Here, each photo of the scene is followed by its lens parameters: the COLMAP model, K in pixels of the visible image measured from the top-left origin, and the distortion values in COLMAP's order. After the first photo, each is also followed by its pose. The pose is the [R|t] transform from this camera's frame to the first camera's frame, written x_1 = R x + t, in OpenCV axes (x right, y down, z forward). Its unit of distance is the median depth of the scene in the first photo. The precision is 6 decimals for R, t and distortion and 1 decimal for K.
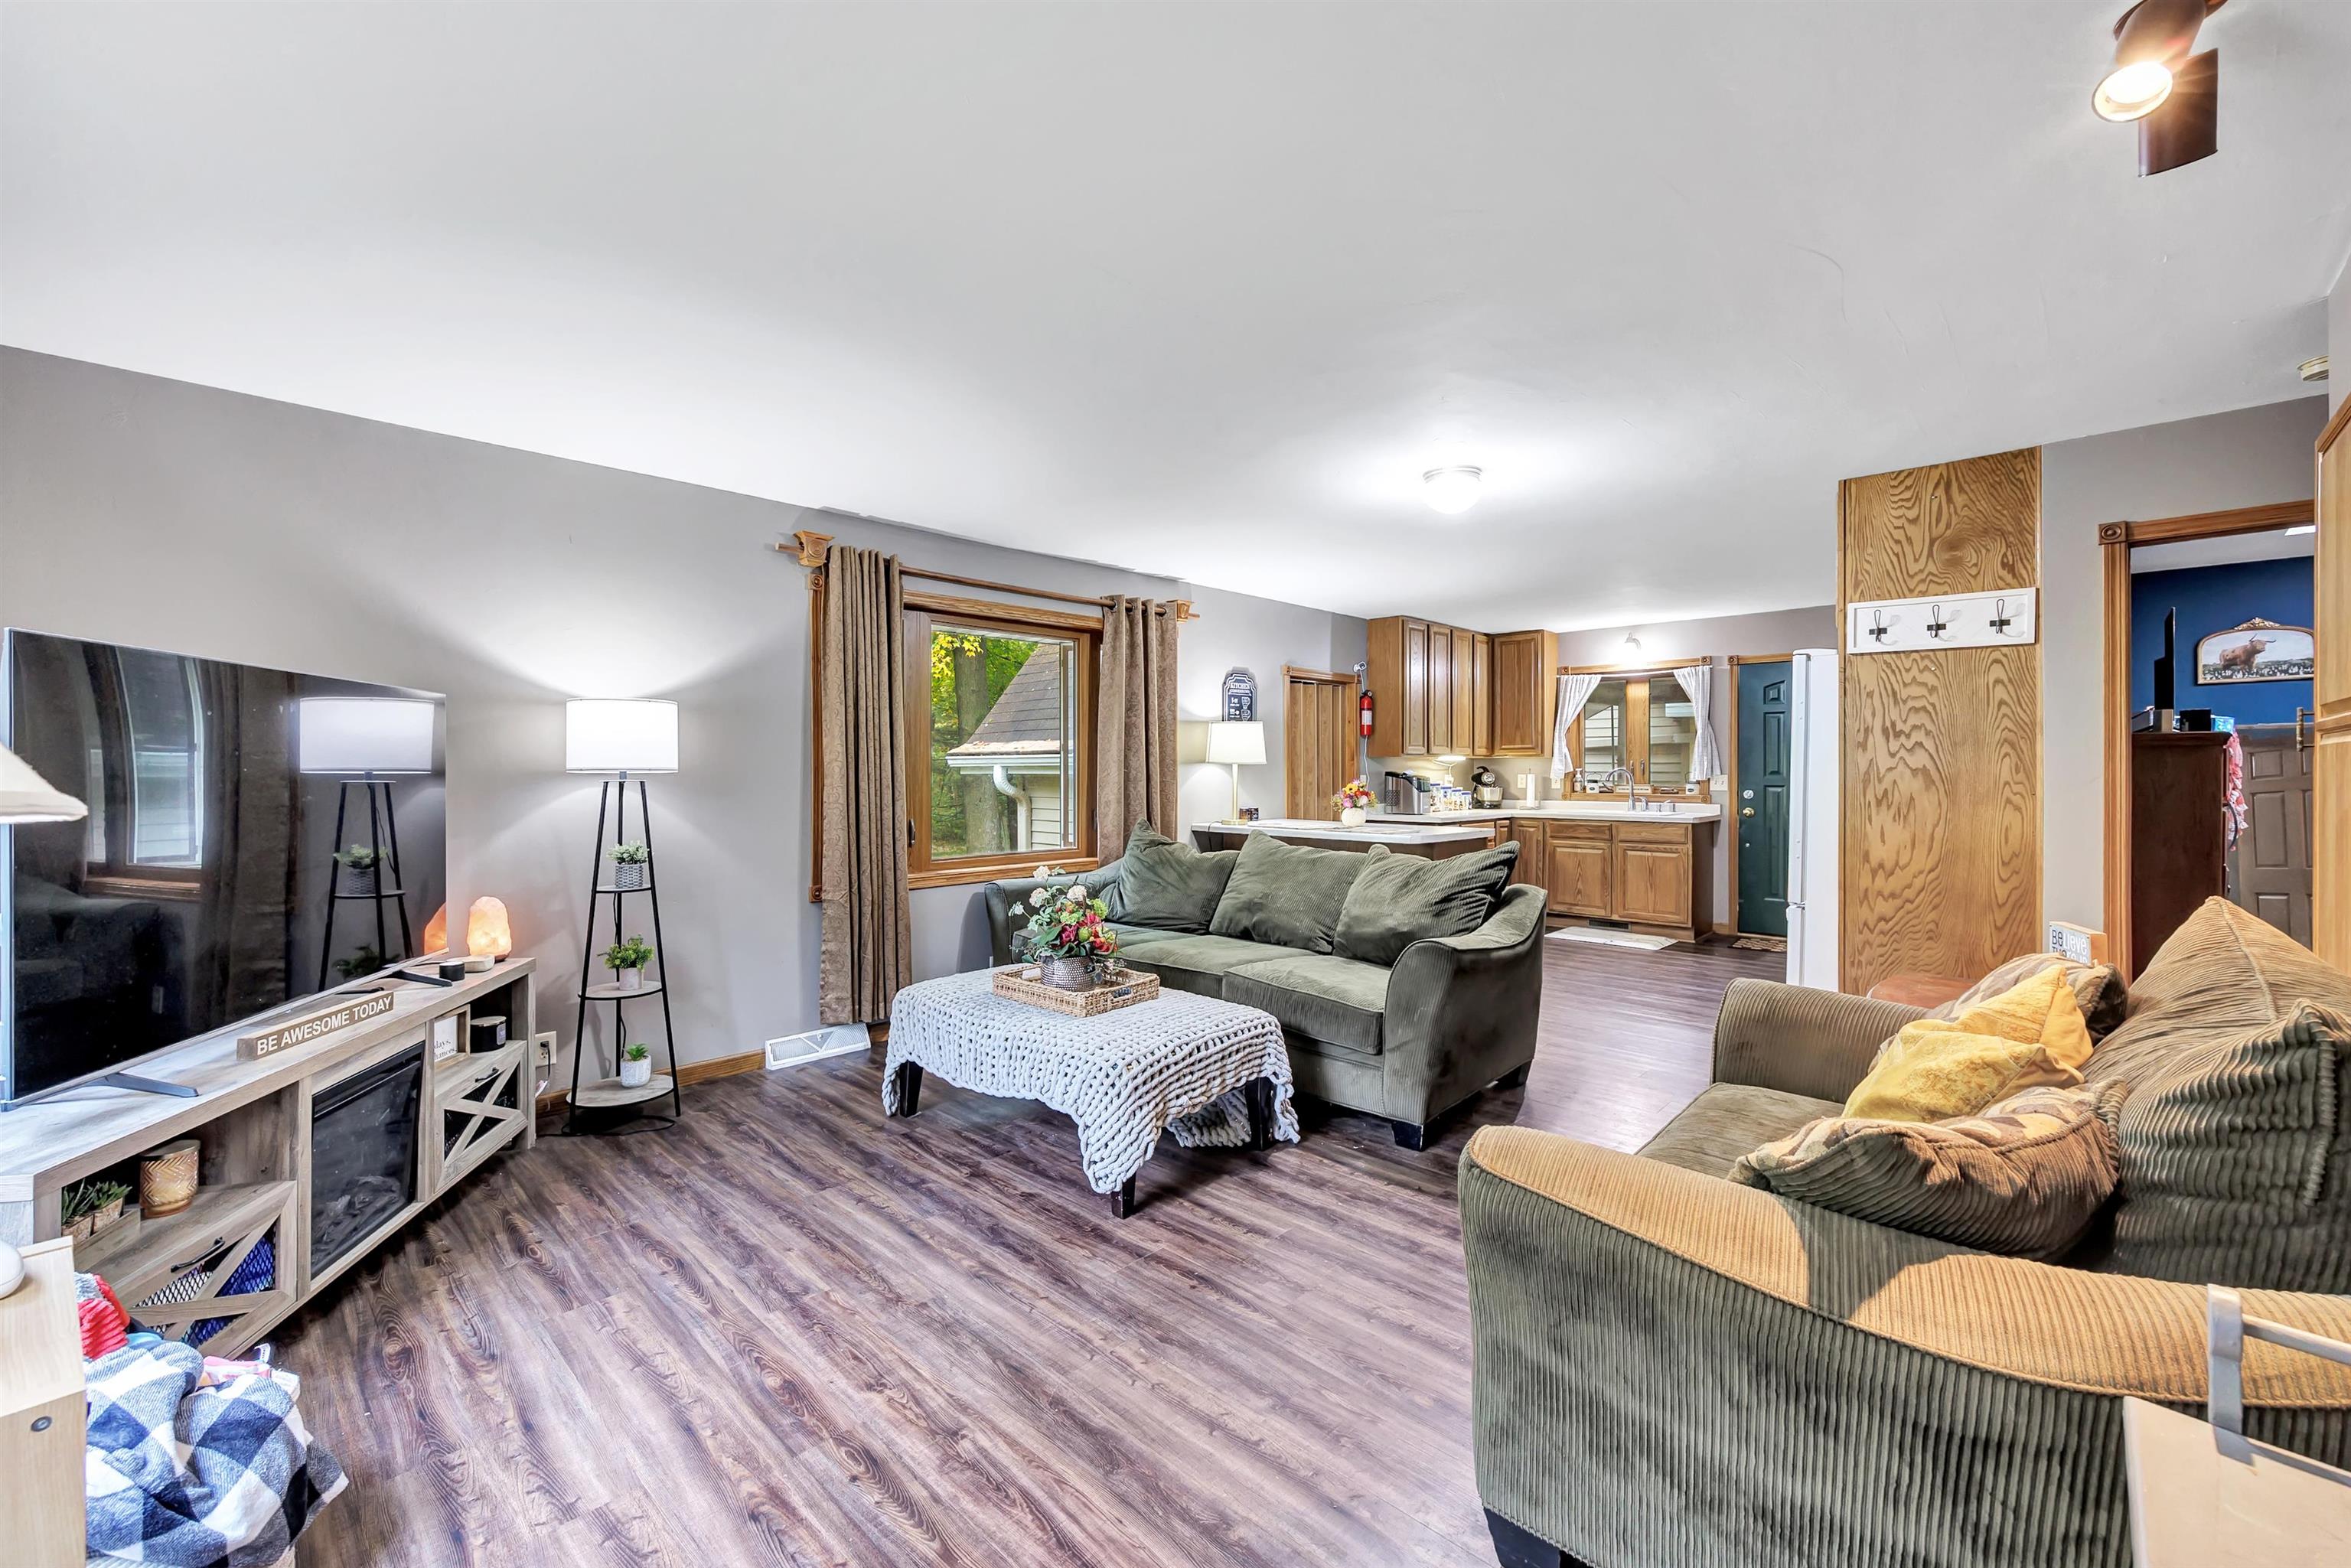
lens RADIAL K [[919.0, 0, 1171.0], [0, 919.0, 773.3], [0, 0, 1]] dist [-0.000952, -0.000097]
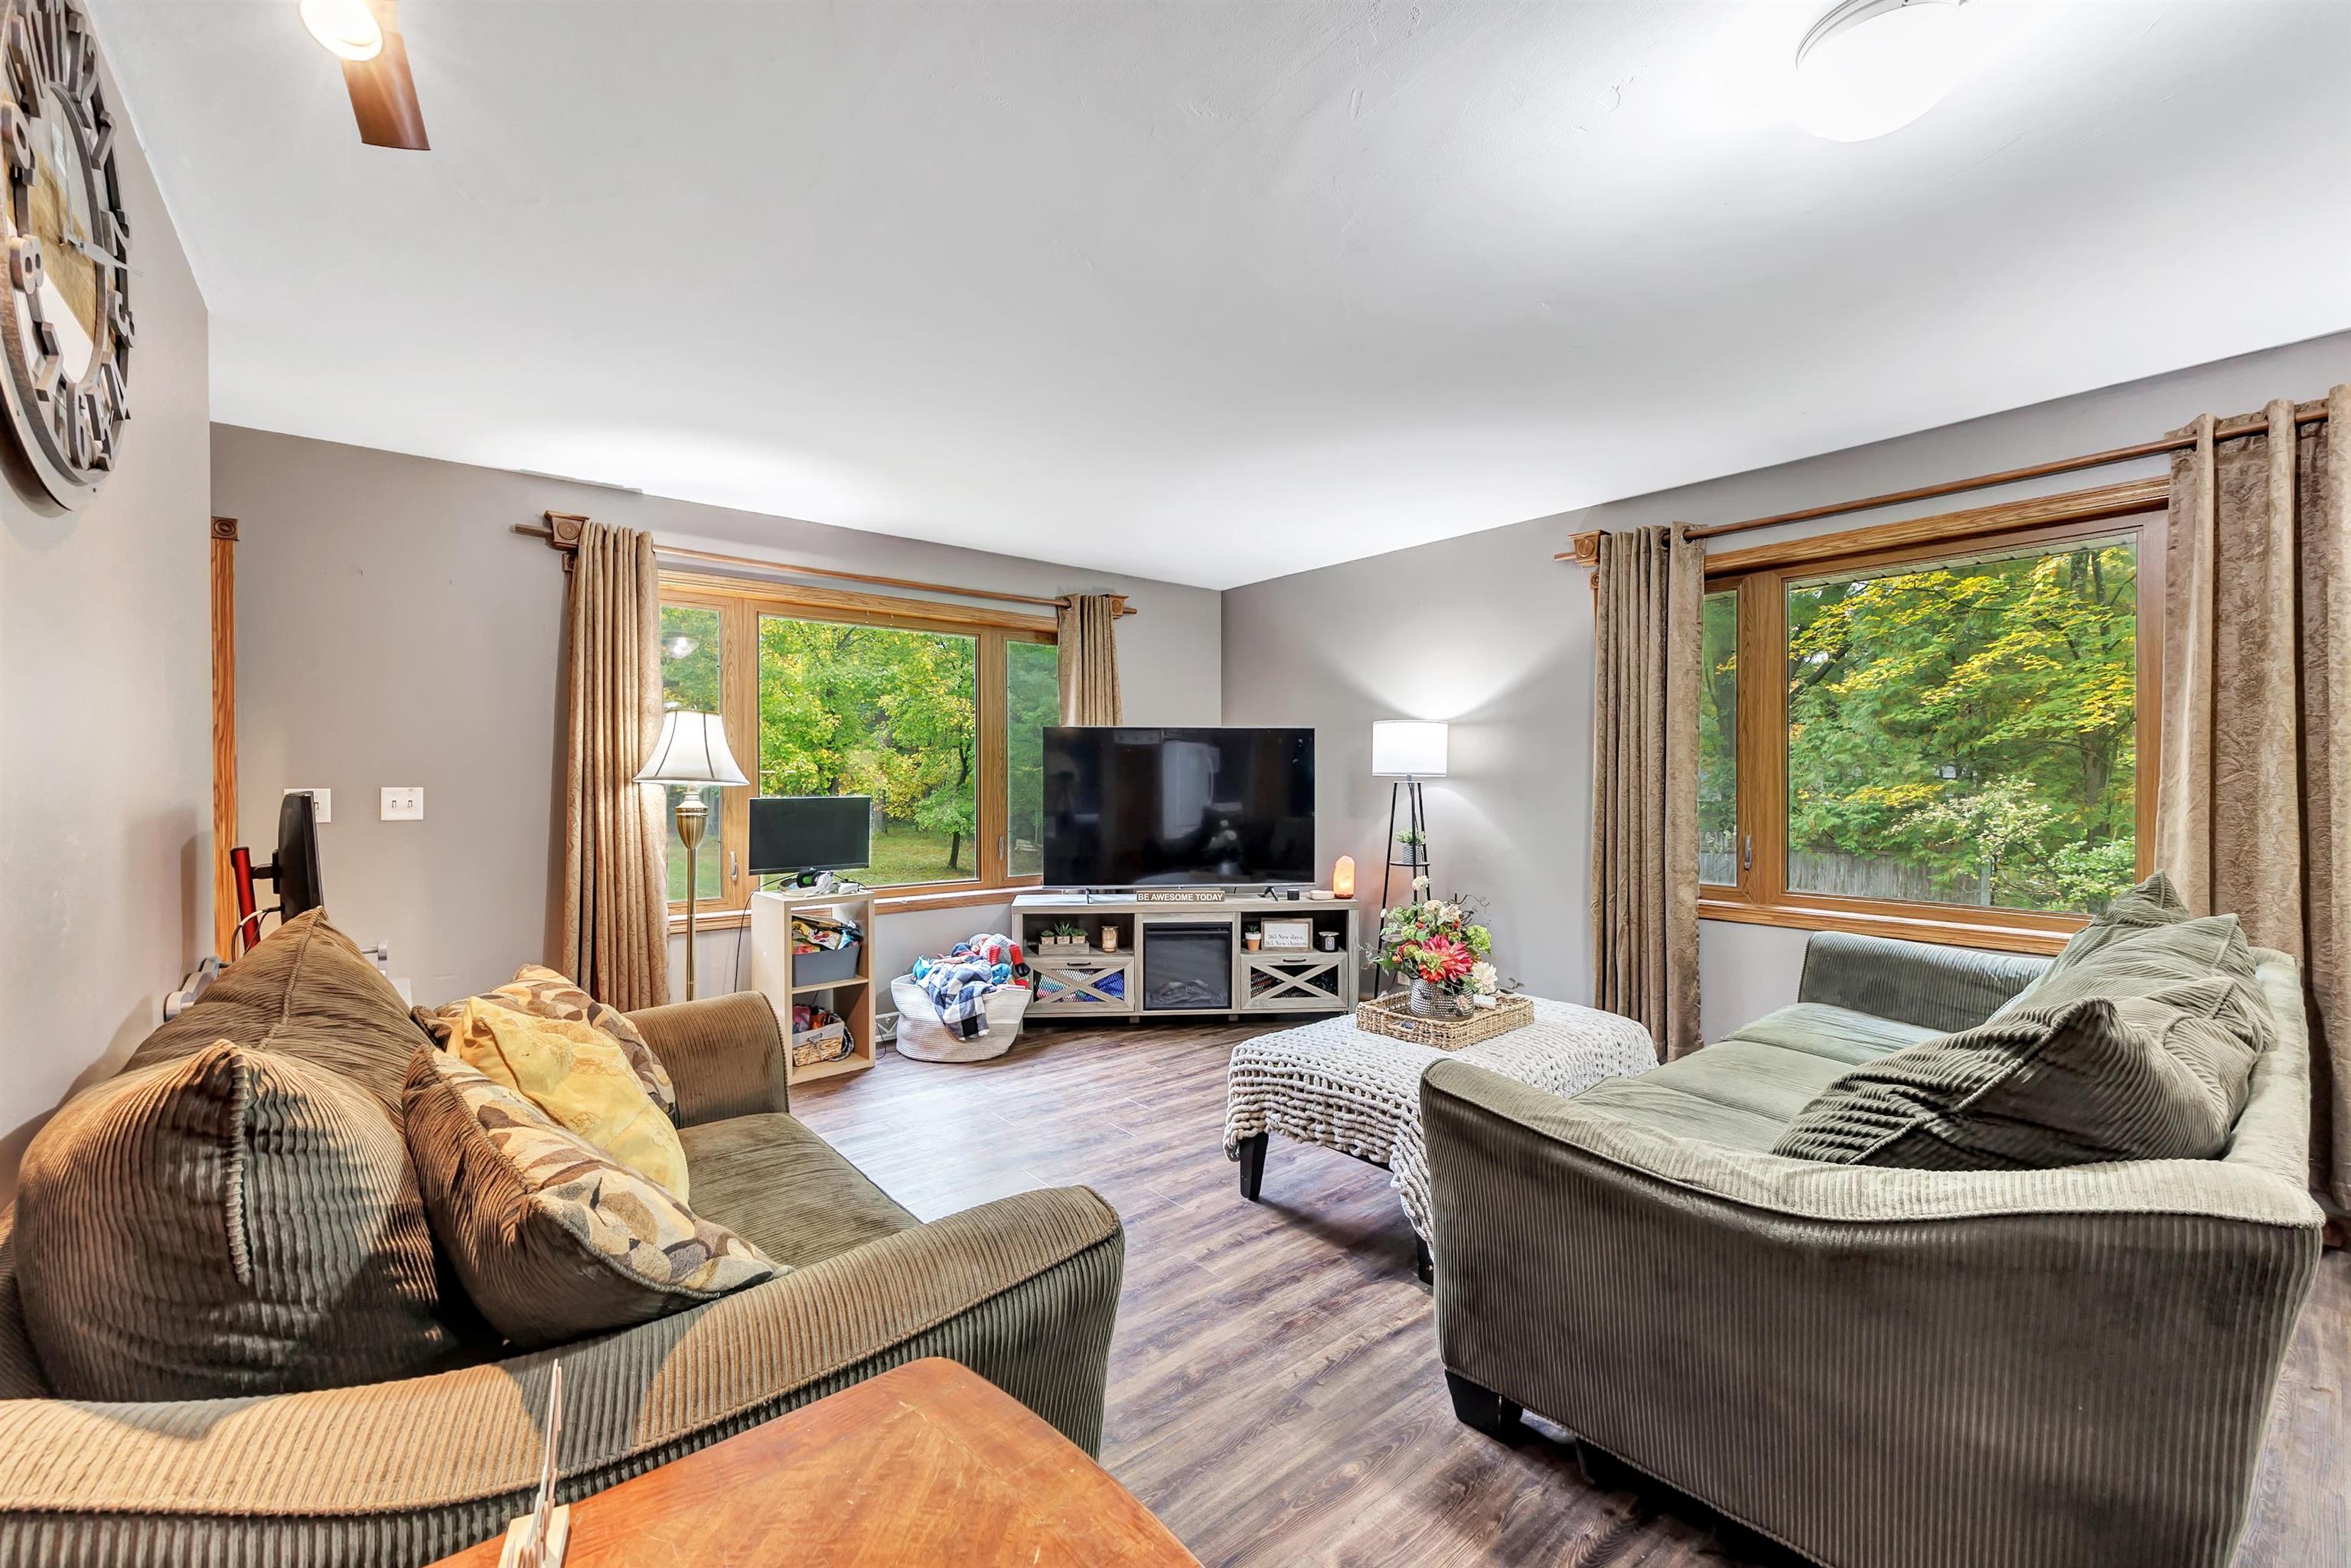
lens RADIAL K [[965.7, 0, 1163.9], [0, 965.7, 775.0], [0, 0, 1]] dist [0.000104, 0.000115]
pose [[-0.103492, 0.005225, -0.994617, 0.963536], [-0.003391, 0.999979, 0.005606, -0.005705], [0.994624, 0.003953, -0.103472, 0.926872]]
